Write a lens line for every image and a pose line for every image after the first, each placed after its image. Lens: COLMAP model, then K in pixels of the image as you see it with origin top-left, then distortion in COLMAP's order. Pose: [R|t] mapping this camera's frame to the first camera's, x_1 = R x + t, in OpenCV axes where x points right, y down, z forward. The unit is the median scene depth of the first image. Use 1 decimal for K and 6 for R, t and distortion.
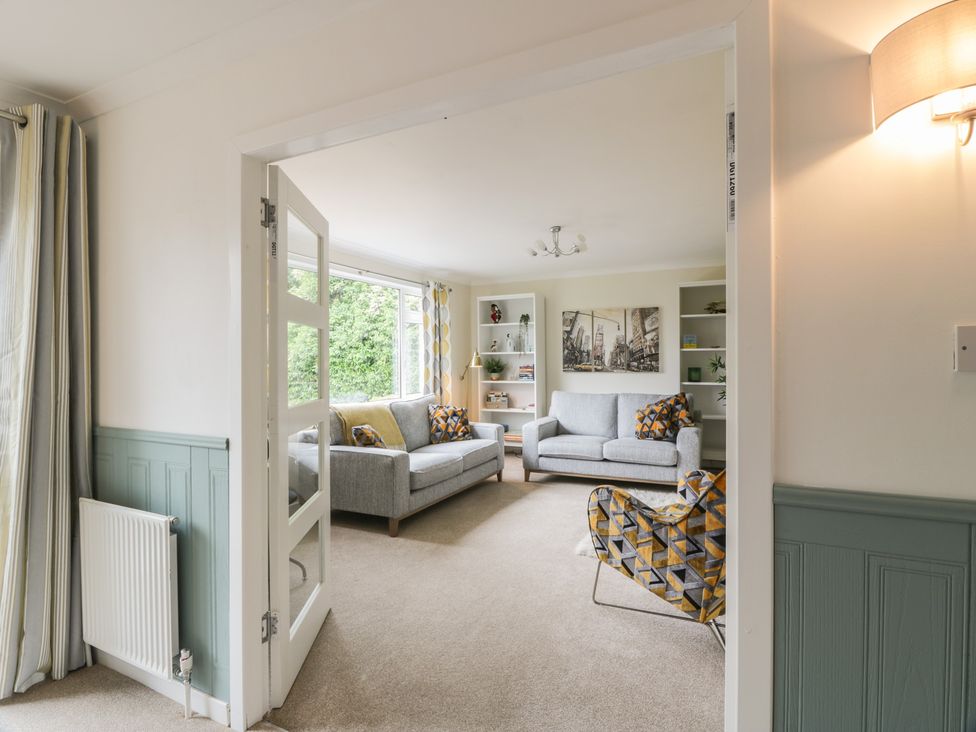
lens RADIAL K [[517.9, 0, 495.4], [0, 517.9, 359.3], [0, 0, 1]] dist [-0.007623, -0.009127]
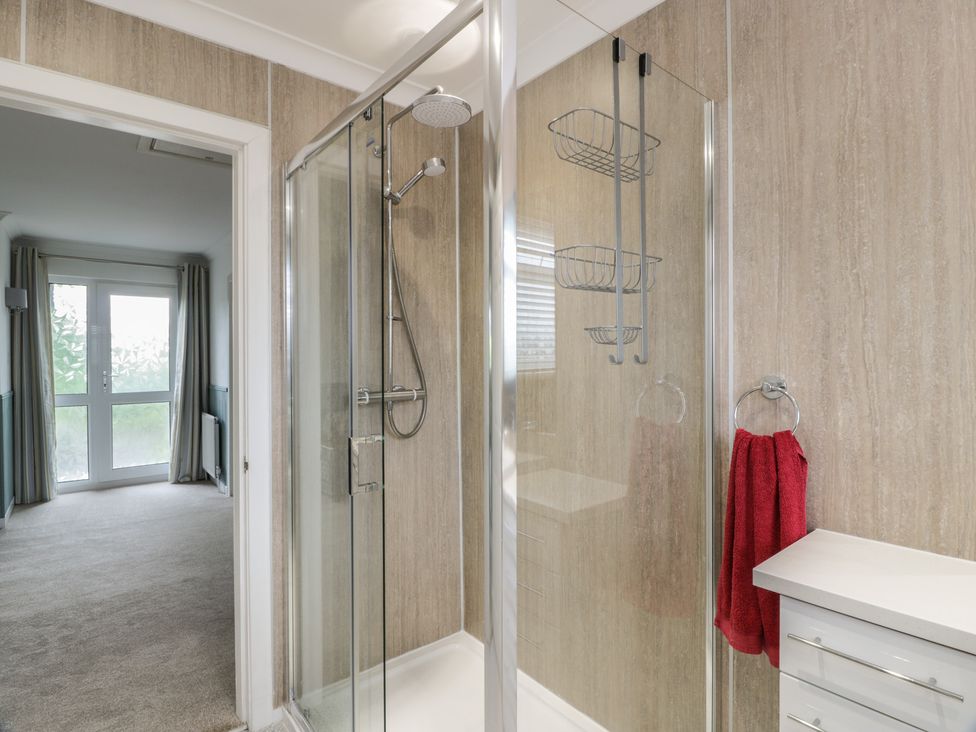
lens RADIAL K [[517.9, 0, 501.2], [0, 517.9, 360.0], [0, 0, 1]] dist [-0.007623, -0.009127]
pose [[0.914289, 0.000389, -0.405063, 0.666021], [0.001959, 0.999984, 0.005382, -0.000667], [0.405058, -0.005714, 0.914273, -0.313530]]
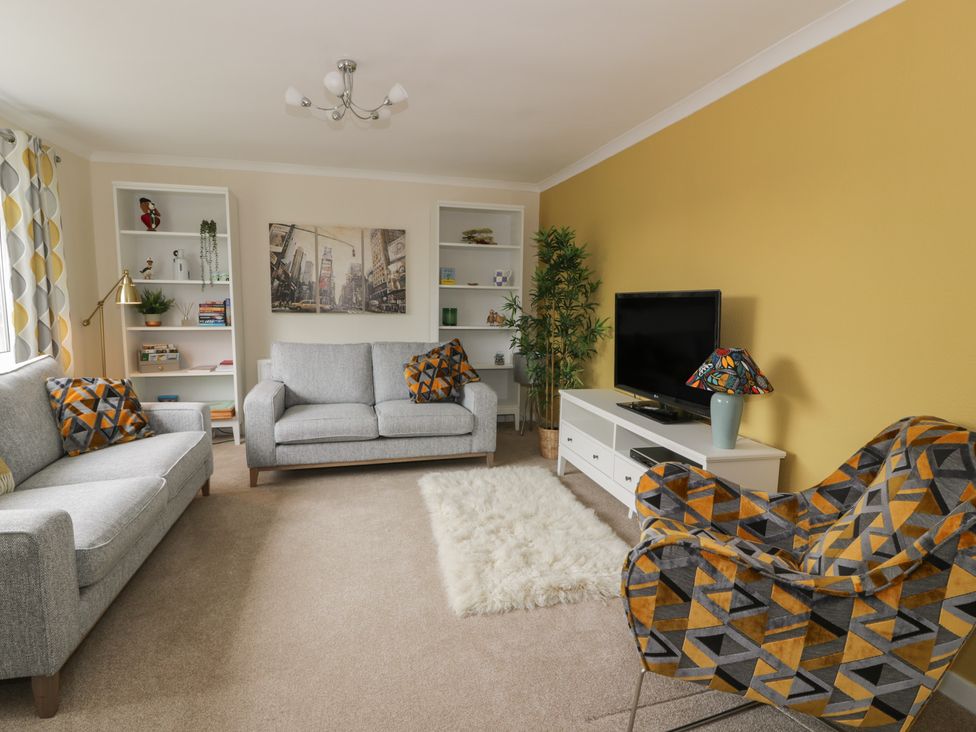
lens RADIAL K [[517.9, 0, 489.7], [0, 517.9, 362.6], [0, 0, 1]] dist [-0.007623, -0.009127]
pose [[0.759636, -0.058313, 0.647729, -0.132432], [-0.022209, 0.993065, 0.115449, 0.005814], [-0.649969, -0.102085, 0.753073, 0.377359]]
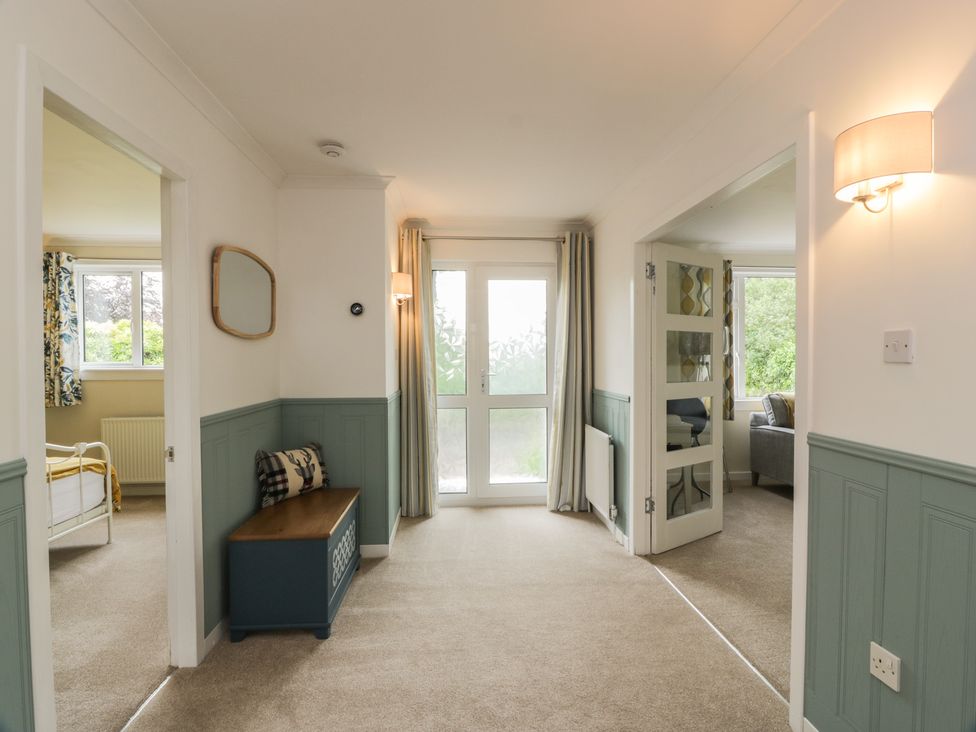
lens RADIAL K [[517.9, 0, 487.9], [0, 517.9, 360.0], [0, 0, 1]] dist [-0.007623, -0.009127]
pose [[0.511623, 0.009792, -0.859154, 0.293786], [0.001687, 0.999922, 0.012401, -0.001012], [0.859209, -0.007794, 0.511566, -0.141932]]
